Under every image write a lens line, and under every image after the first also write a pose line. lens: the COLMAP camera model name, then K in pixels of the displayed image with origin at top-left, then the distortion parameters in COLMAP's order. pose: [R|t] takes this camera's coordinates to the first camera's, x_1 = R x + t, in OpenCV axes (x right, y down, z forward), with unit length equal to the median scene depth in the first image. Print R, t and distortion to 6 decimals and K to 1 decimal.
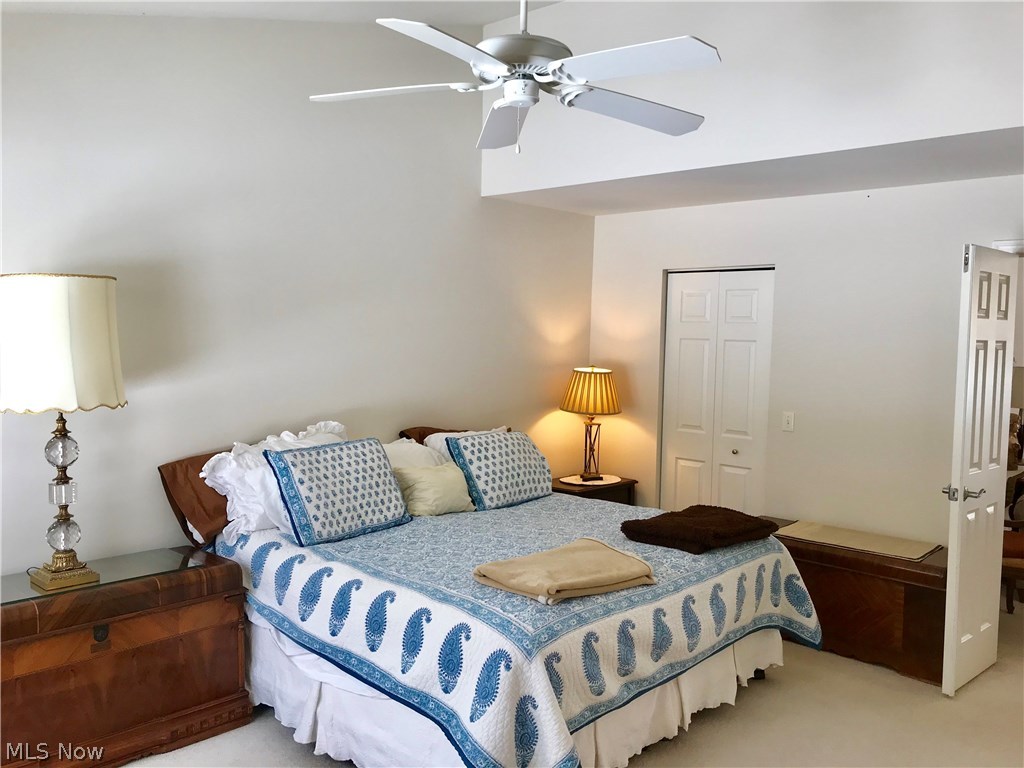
lens RADIAL K [[846.4, 0, 512.2], [0, 846.4, 385.0], [0, 0, 1]] dist [0.044715, -0.048119]
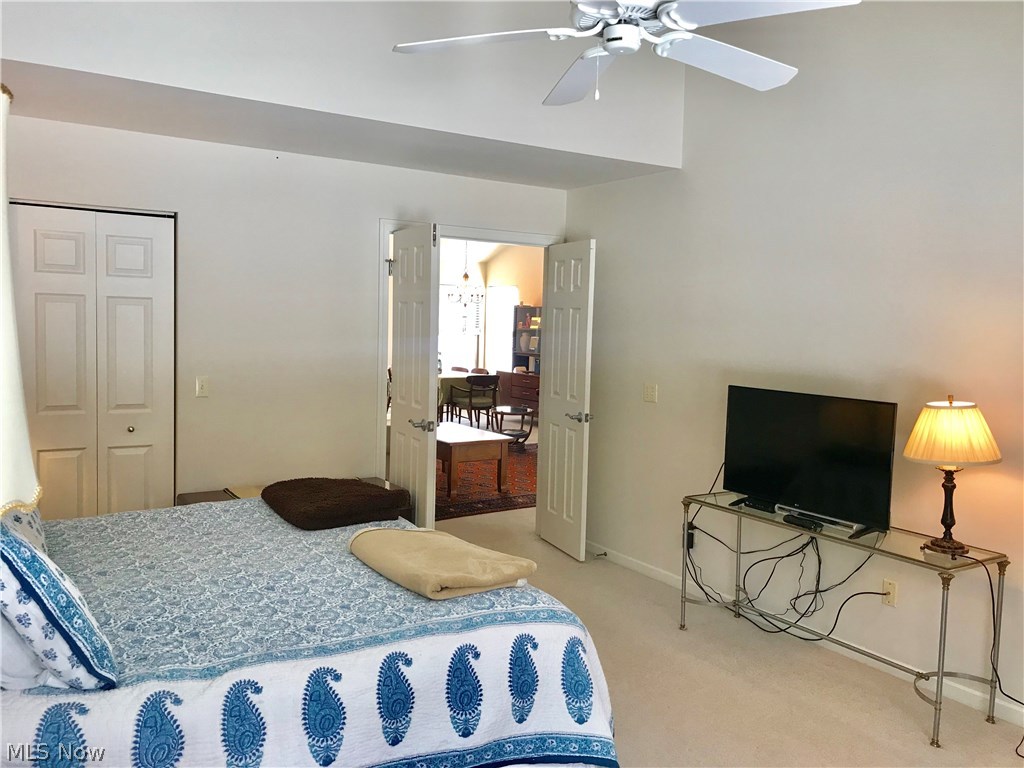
lens RADIAL K [[846.4, 0, 514.4], [0, 846.4, 380.5], [0, 0, 1]] dist [0.044715, -0.048119]
pose [[0.258066, -0.085164, 0.962366, -0.632202], [0.037826, 0.996234, 0.078018, -0.030572], [-0.965387, 0.016269, 0.260315, 0.573031]]
